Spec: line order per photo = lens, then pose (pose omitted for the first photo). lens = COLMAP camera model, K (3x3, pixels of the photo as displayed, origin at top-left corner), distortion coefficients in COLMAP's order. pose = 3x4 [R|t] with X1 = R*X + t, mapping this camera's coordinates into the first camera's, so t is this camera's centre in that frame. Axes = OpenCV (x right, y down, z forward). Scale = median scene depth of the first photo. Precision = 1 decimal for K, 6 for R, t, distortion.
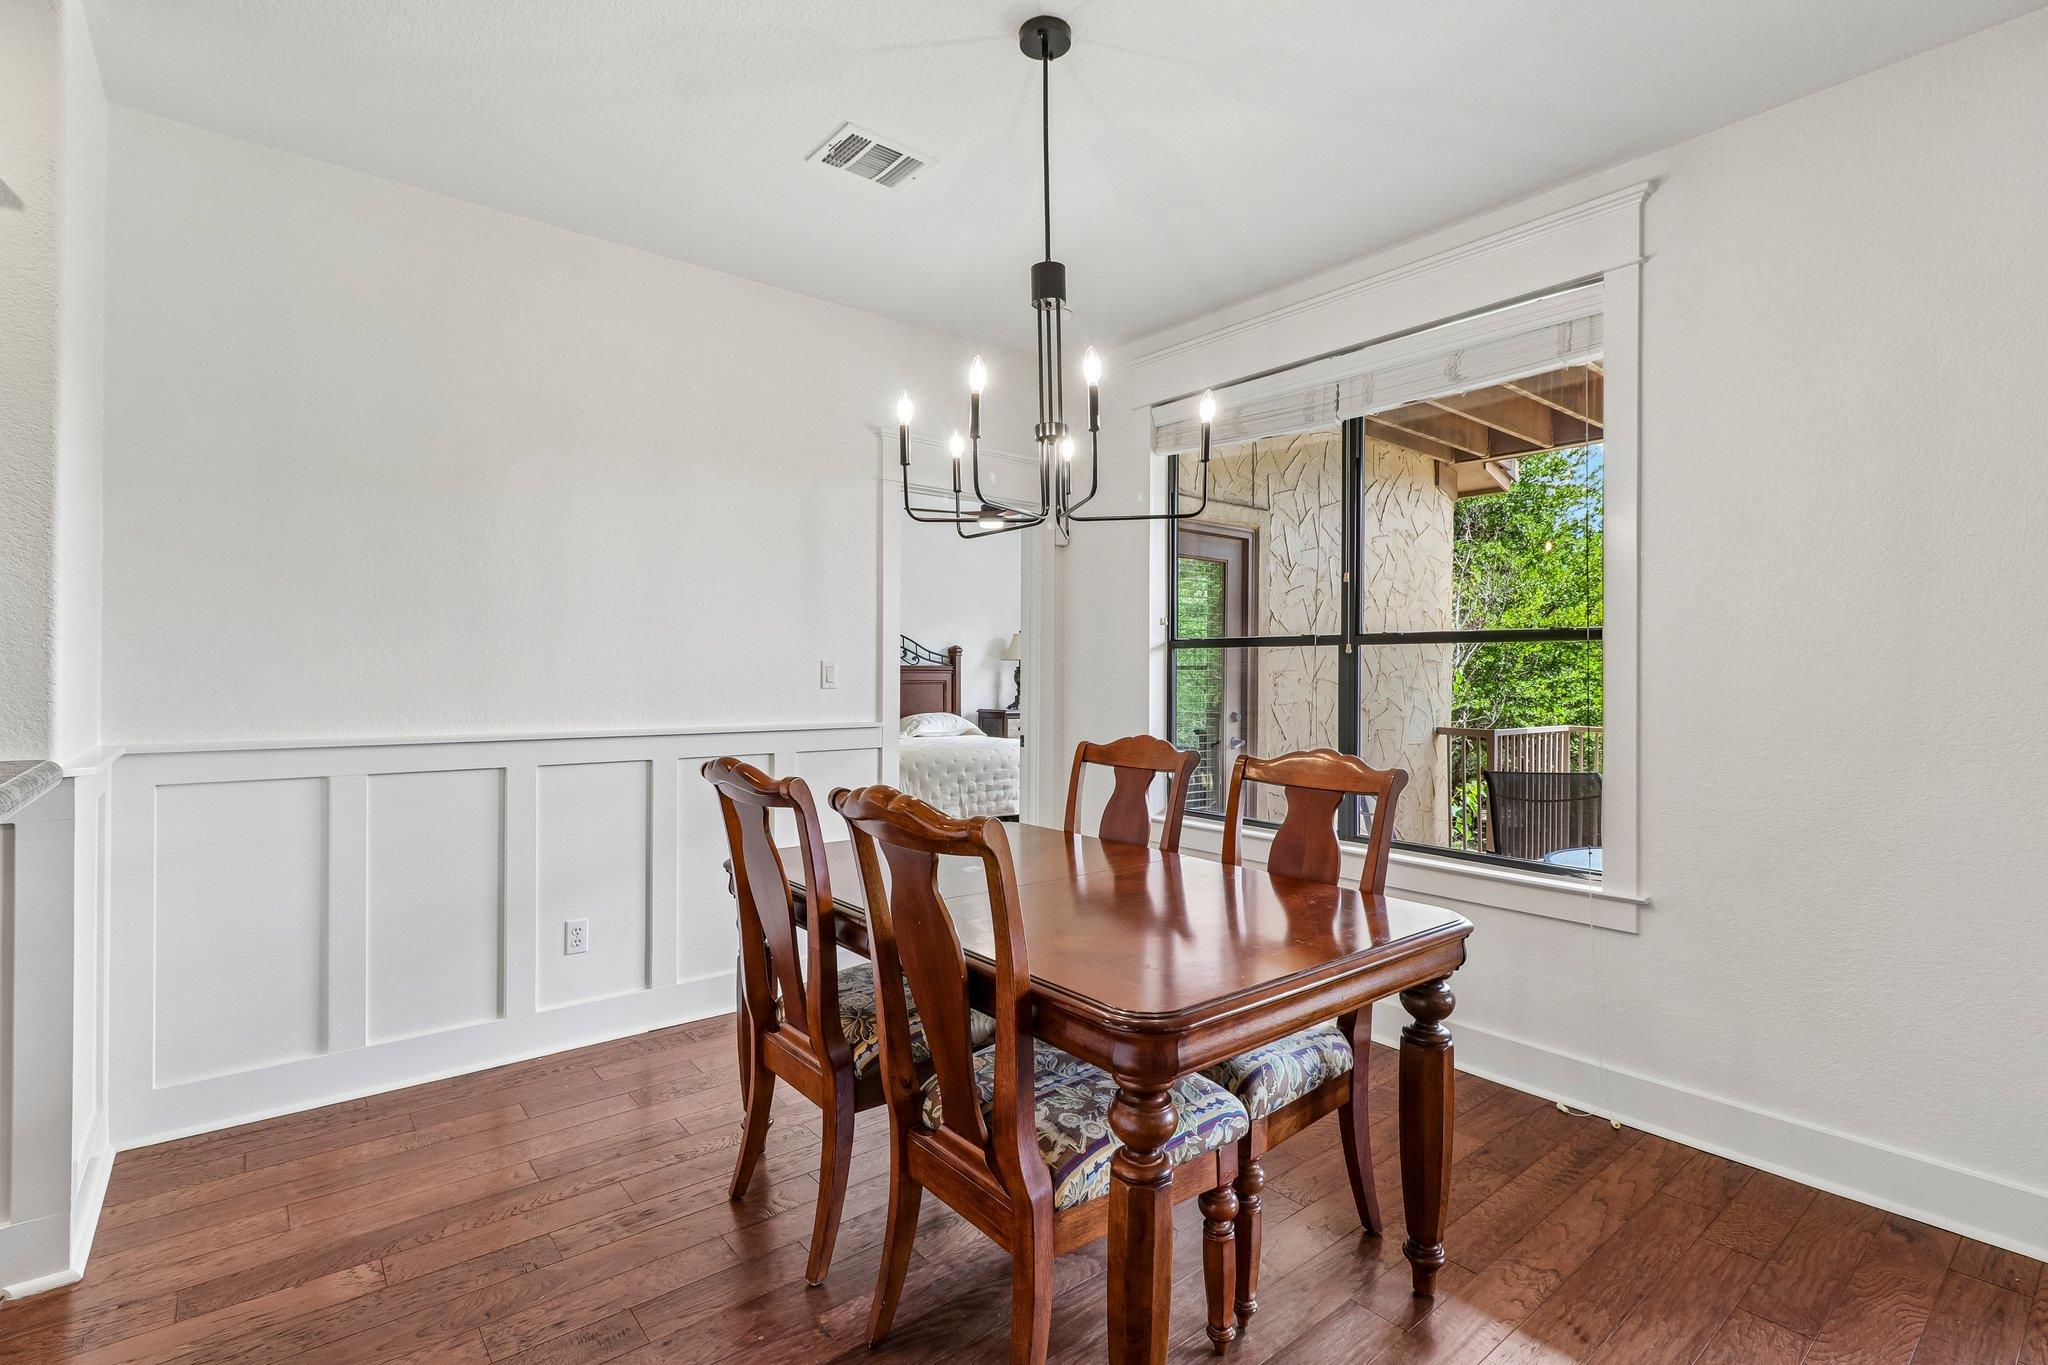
lens RADIAL K [[945.9, 0, 1030.1], [0, 945.9, 677.2], [0, 0, 1]] dist [0.001627, -0.000446]
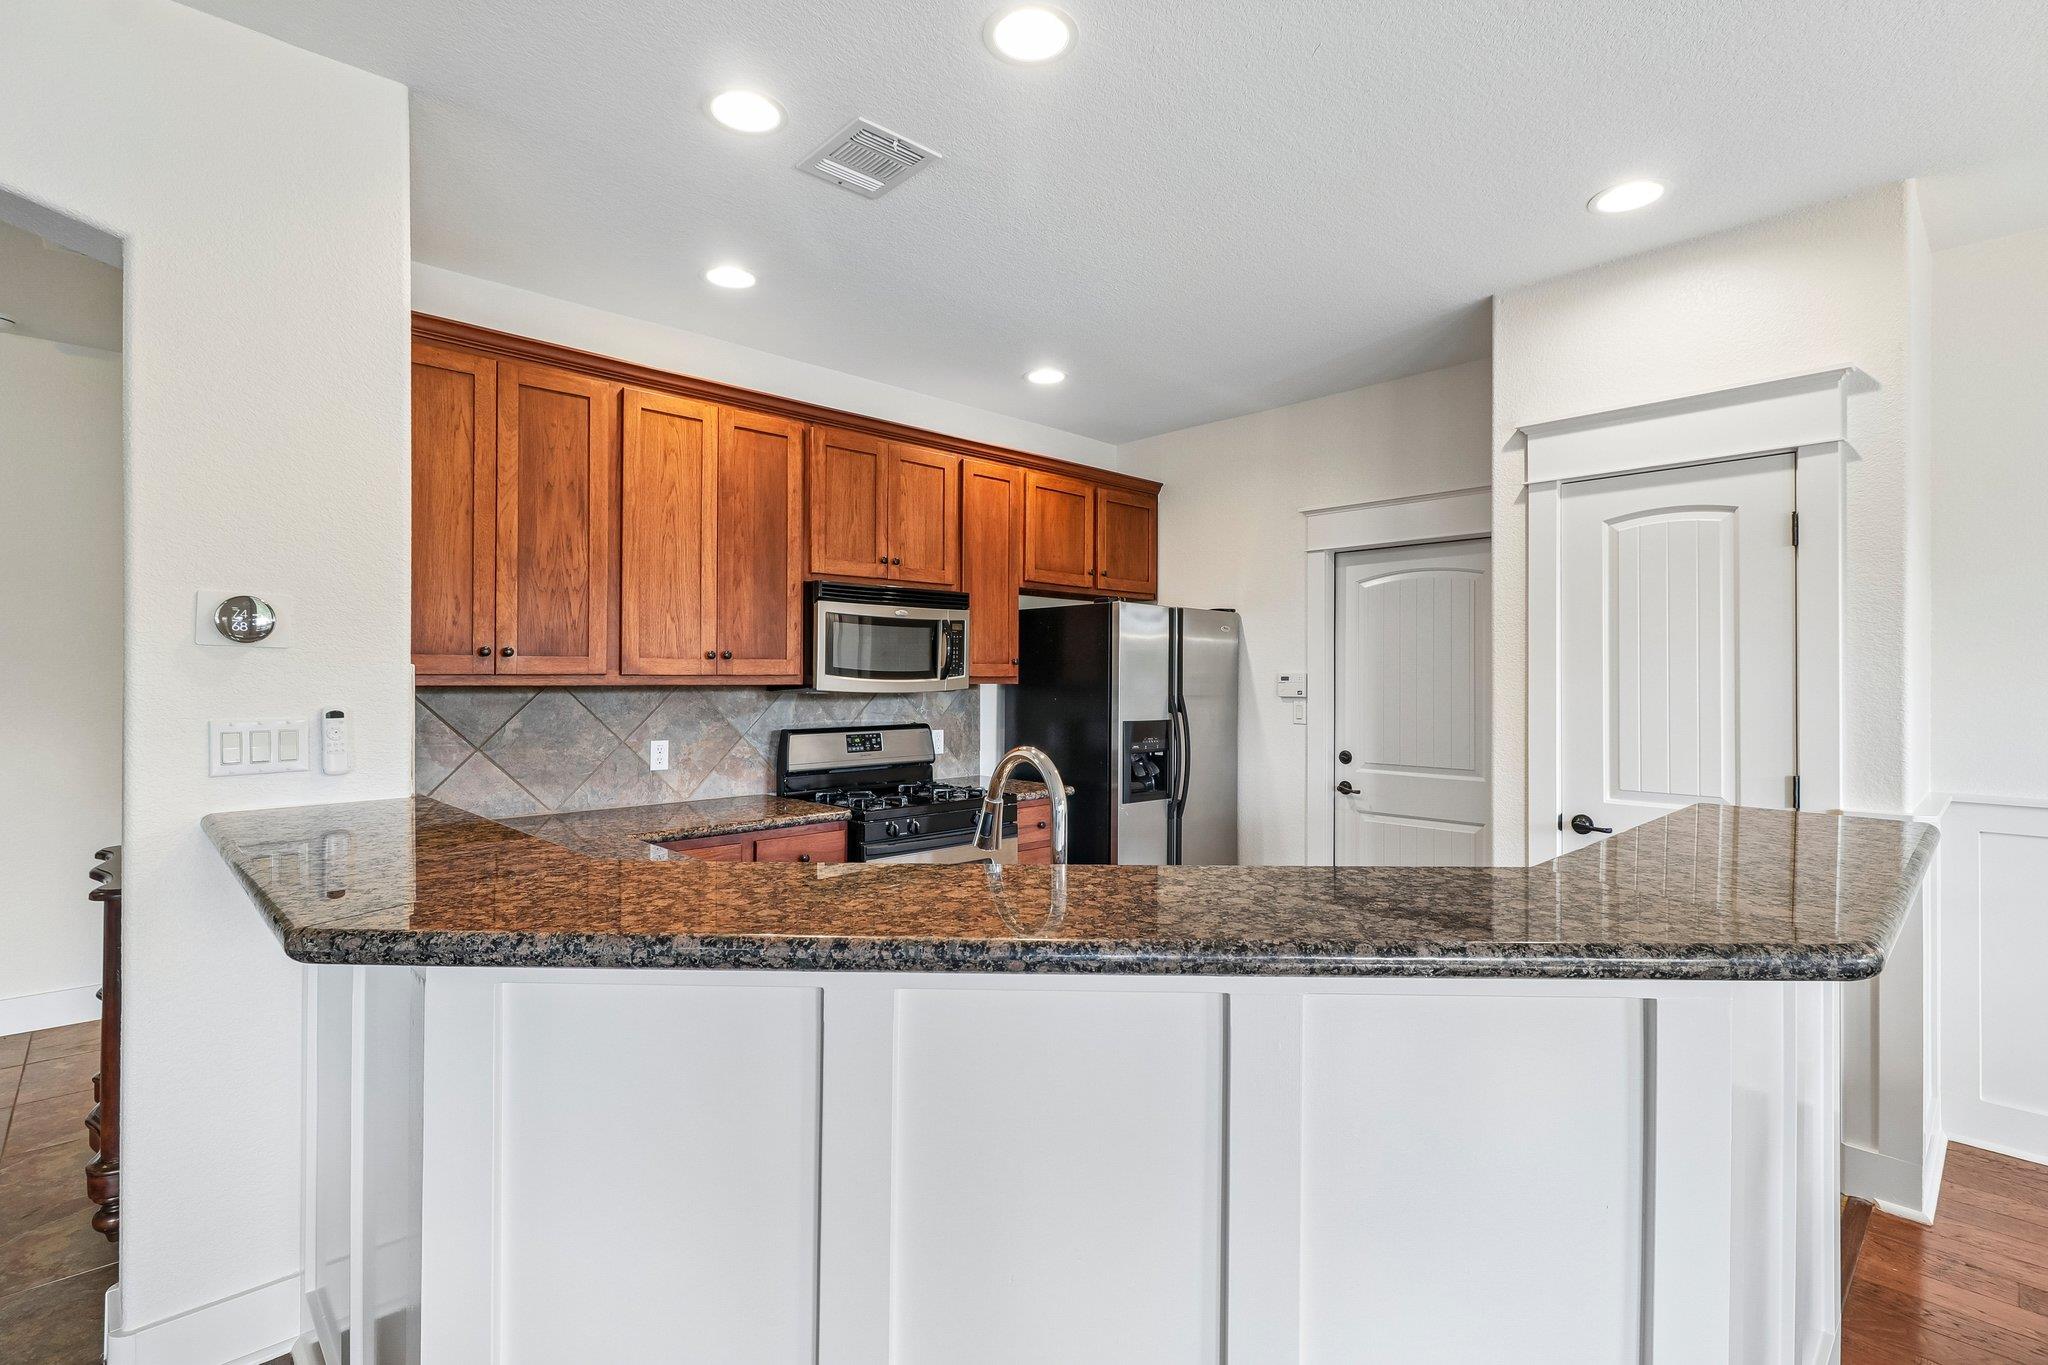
lens RADIAL K [[945.9, 0, 1022.2], [0, 945.9, 668.6], [0, 0, 1]] dist [0.001627, -0.000446]
pose [[0.066395, -0.013400, -0.997703, 0.149417], [-0.005865, 0.999887, -0.013820, -0.063791], [0.997776, 0.006769, 0.066309, -0.240932]]
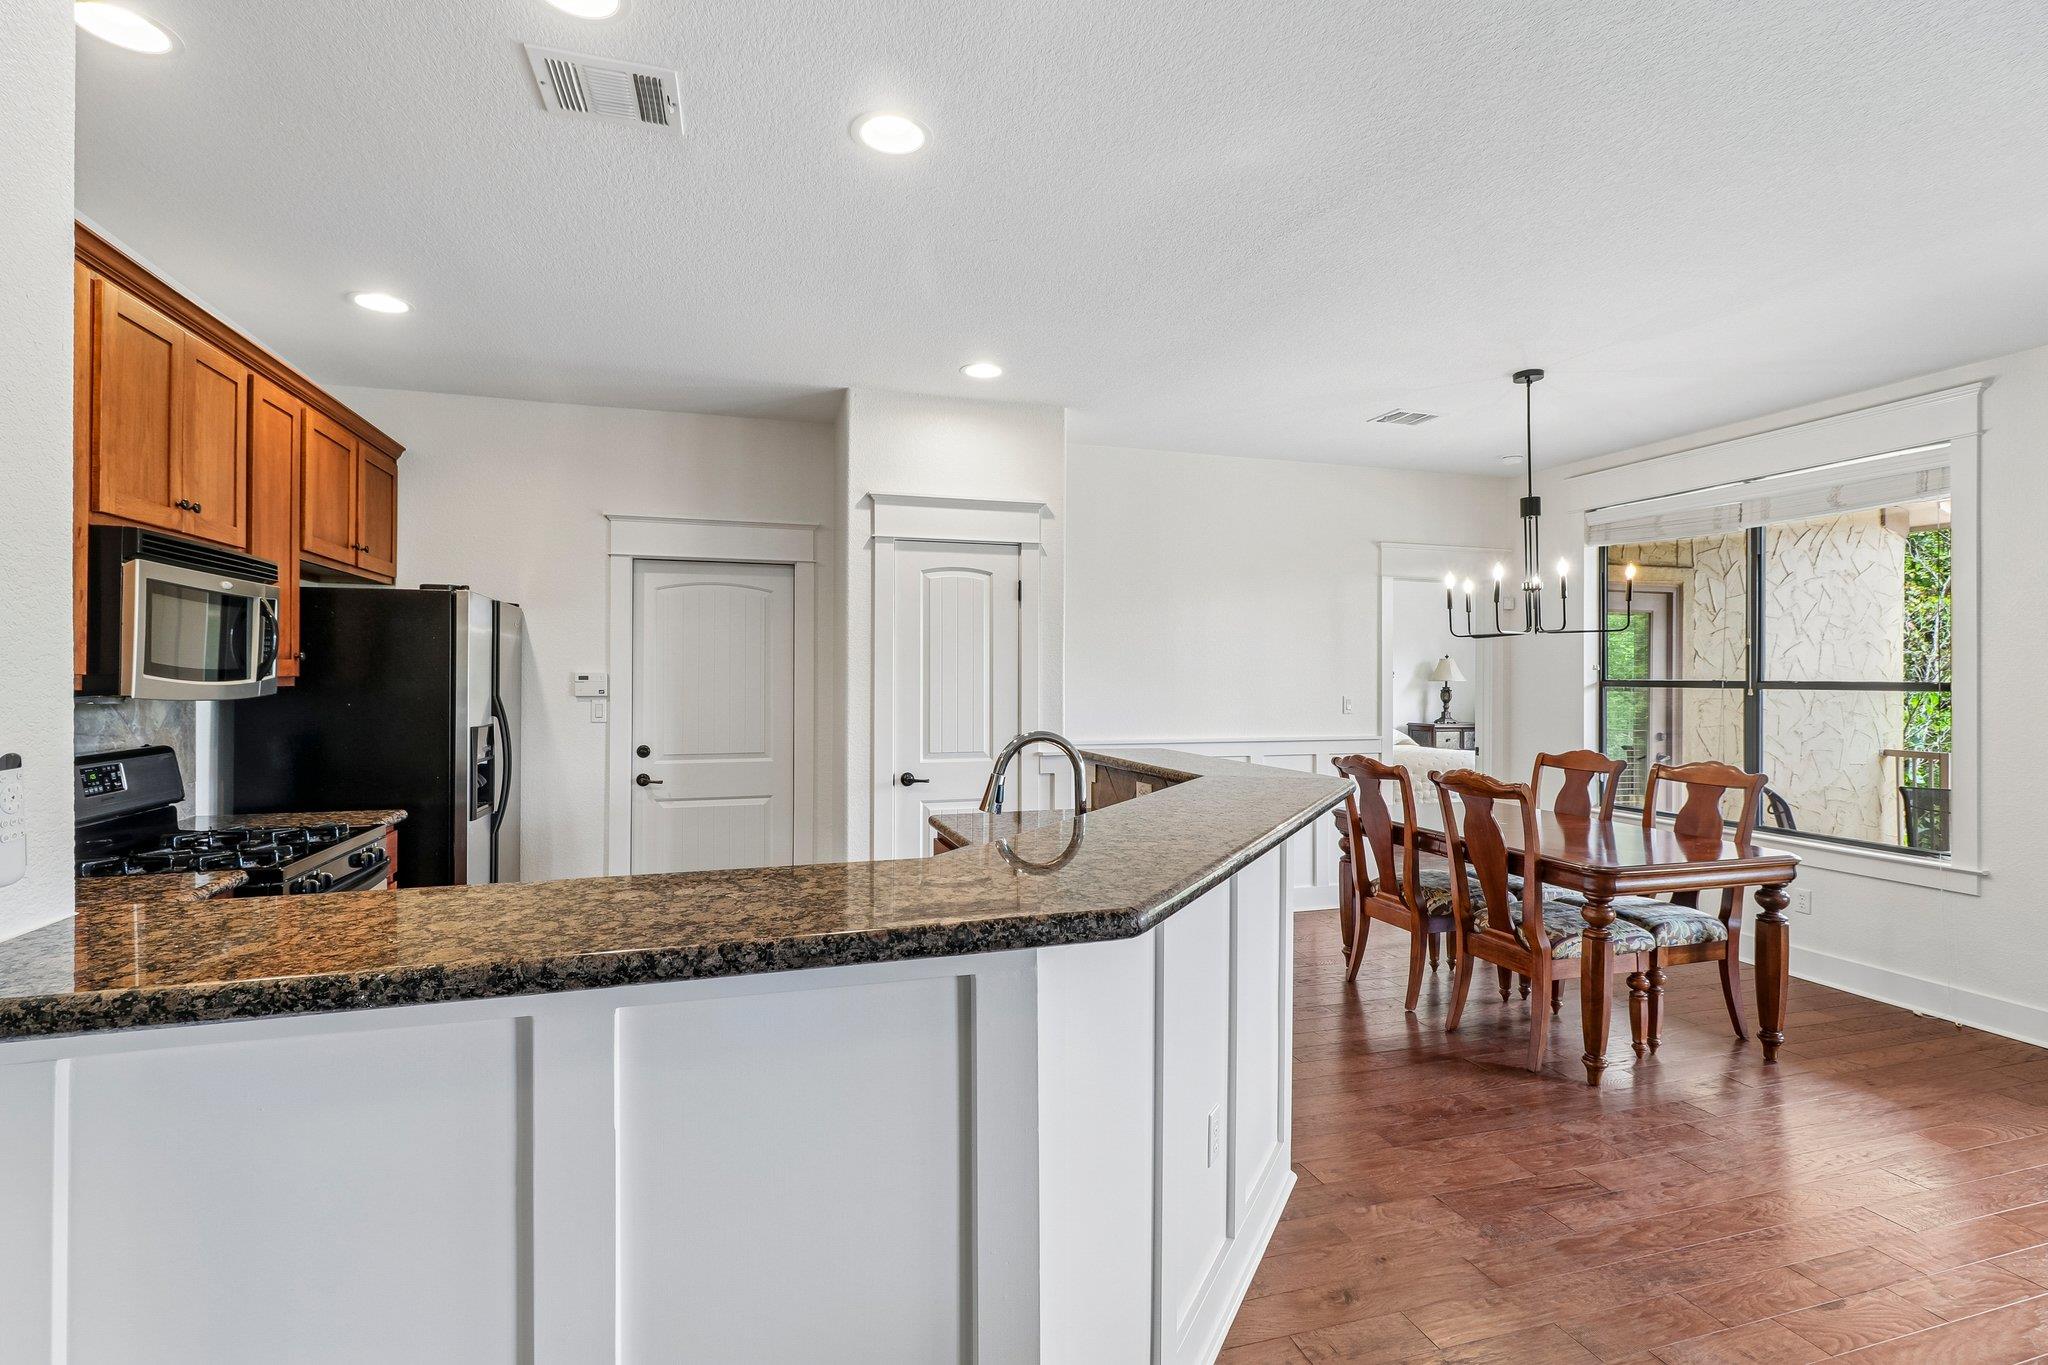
lens RADIAL K [[945.9, 0, 1022.5], [0, 945.9, 673.6], [0, 0, 1]] dist [0.001627, -0.000446]
pose [[0.924098, -0.002763, -0.382147, -0.183130], [-0.000515, 0.999964, -0.008475, -0.066250], [0.382156, 0.008029, 0.924063, -1.044362]]
